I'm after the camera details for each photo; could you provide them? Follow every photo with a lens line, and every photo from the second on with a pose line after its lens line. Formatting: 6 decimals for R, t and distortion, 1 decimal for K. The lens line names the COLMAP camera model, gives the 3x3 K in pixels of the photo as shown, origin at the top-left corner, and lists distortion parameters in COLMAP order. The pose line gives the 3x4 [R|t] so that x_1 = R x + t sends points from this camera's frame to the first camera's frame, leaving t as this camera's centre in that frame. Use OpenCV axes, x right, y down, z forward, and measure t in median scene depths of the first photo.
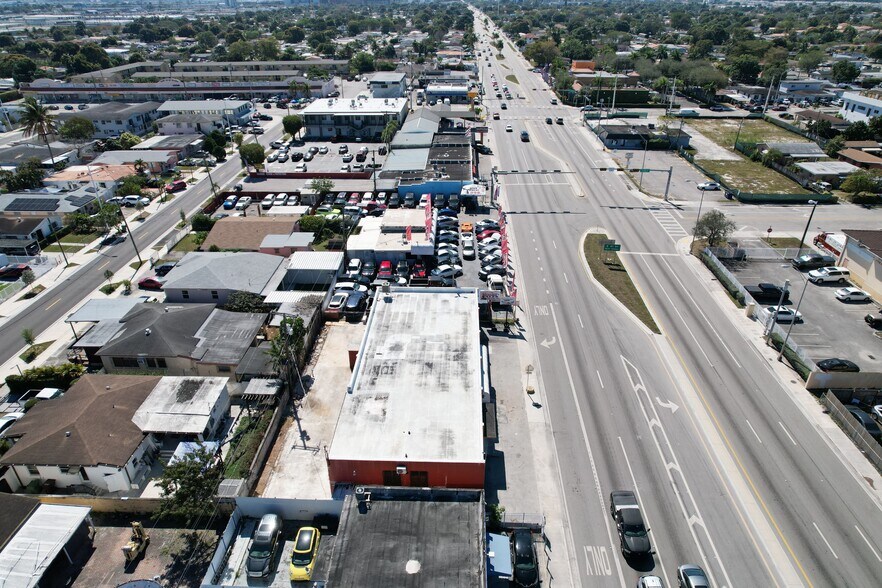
lens RADIAL K [[564.1, 0, 441.0], [0, 564.1, 294.0], [0, 0, 1]] dist [-0.077983, 0.074078]
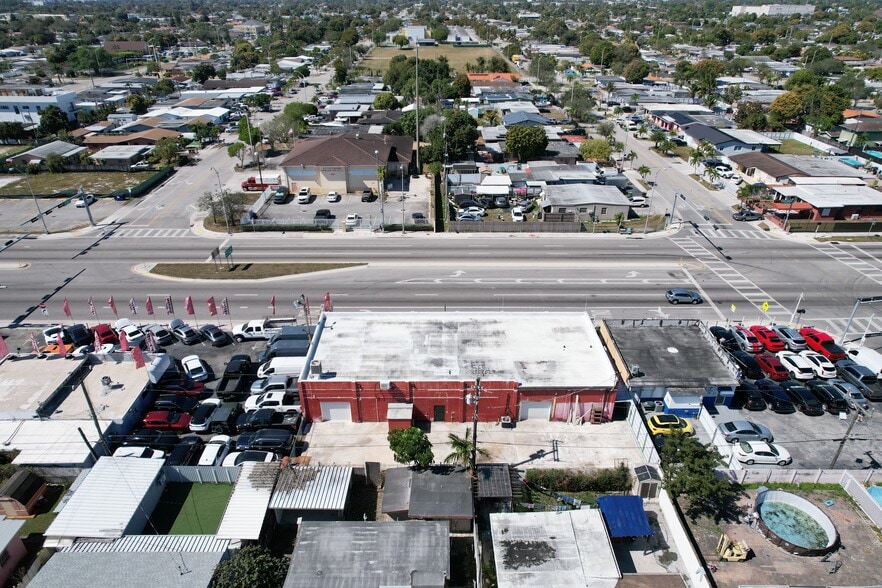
lens RADIAL K [[564.1, 0, 441.0], [0, 564.1, 294.0], [0, 0, 1]] dist [-0.077983, 0.074078]
pose [[-0.042232, -0.474212, 0.879397, -0.530665], [0.480107, 0.762266, 0.434106, -0.245039], [-0.876193, 0.440538, 0.195480, 0.484742]]
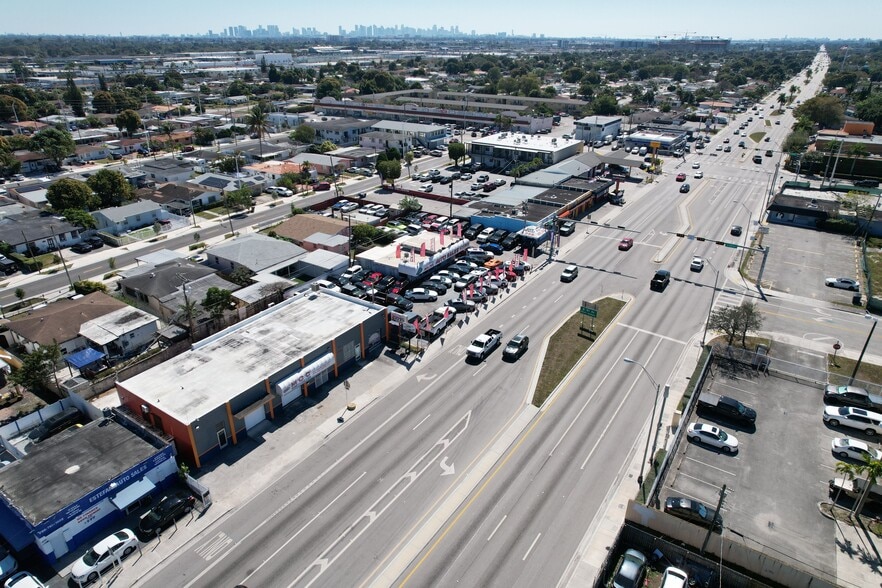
lens RADIAL K [[564.1, 0, 441.0], [0, 564.1, 294.0], [0, 0, 1]] dist [-0.077983, 0.074078]
pose [[0.853073, 0.228781, -0.468963, 0.474764], [-0.258291, 0.966066, 0.001444, -0.047084], [0.453380, 0.119897, 0.883217, 0.089323]]
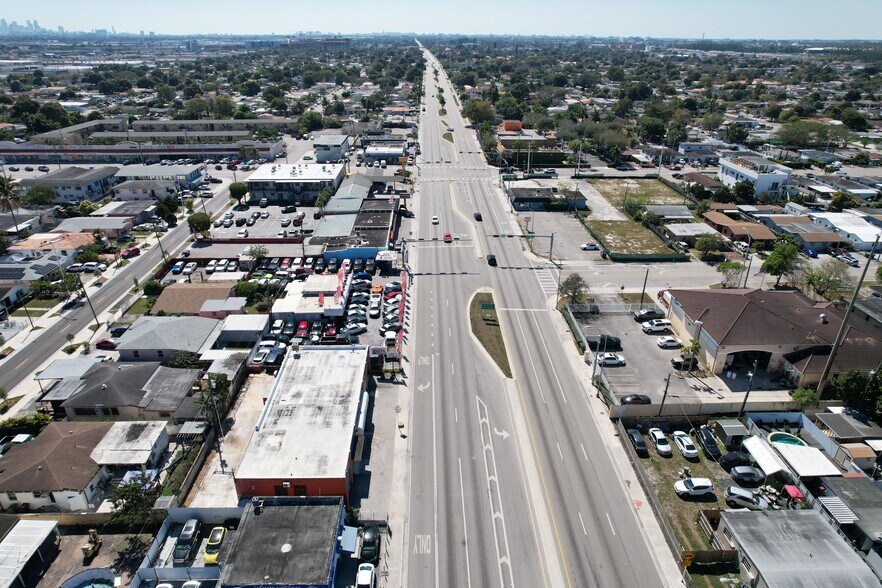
lens RADIAL K [[564.1, 0, 441.0], [0, 564.1, 294.0], [0, 0, 1]] dist [-0.077983, 0.074078]
pose [[0.997959, -0.016367, 0.061731, 0.113950], [0.020046, 0.998030, -0.059444, -0.035861], [-0.060637, 0.060560, 0.996321, -0.218408]]
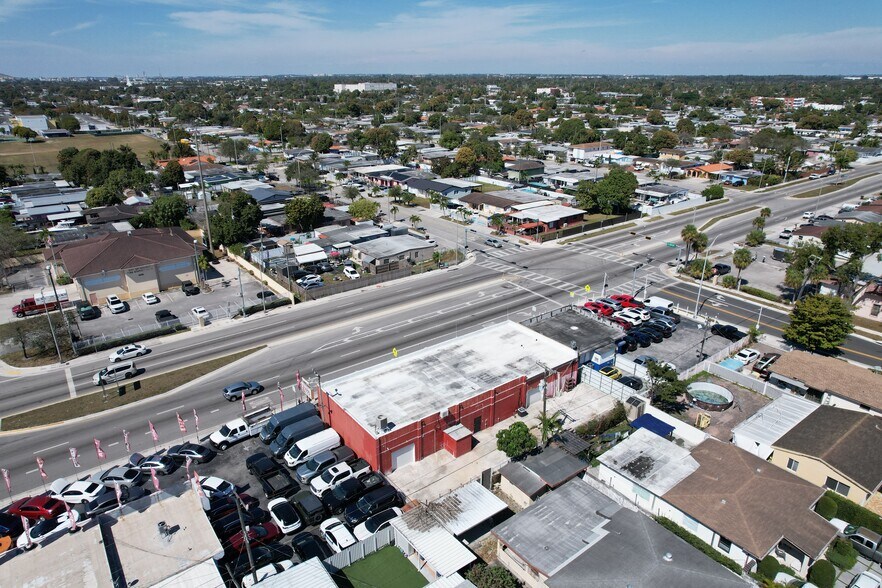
lens RADIAL K [[564.1, 0, 441.0], [0, 564.1, 294.0], [0, 0, 1]] dist [-0.077983, 0.074078]
pose [[-0.632939, -0.279716, 0.721905, -0.497044], [0.376299, 0.703750, 0.602607, -0.431383], [-0.676599, 0.653066, -0.340174, 0.803480]]
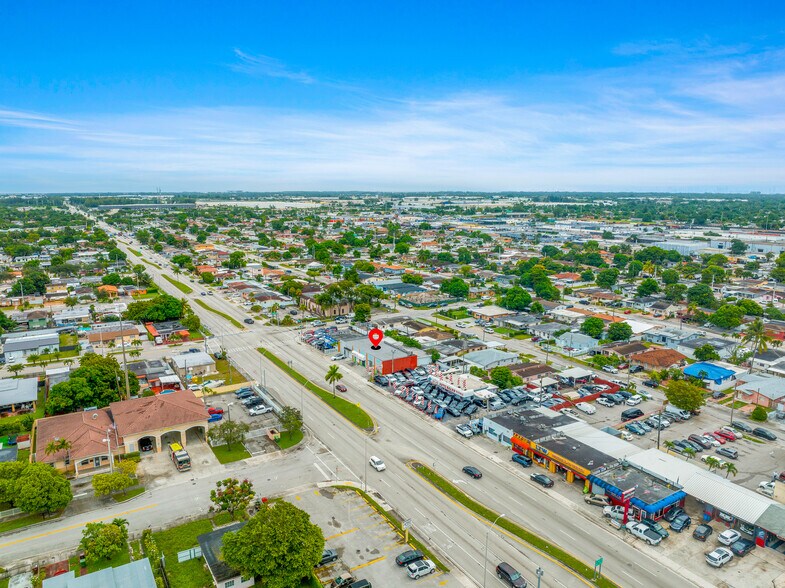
lens RADIAL K [[555.8, 0, 392.5], [0, 555.8, 294.0], [0, 0, 1]] dist [-0.001881, -0.000945]
pose [[-0.835194, 0.108842, -0.539078, 0.972677], [-0.257849, 0.788306, 0.558648, -1.197195], [0.485763, 0.605580, -0.630323, 1.772437]]
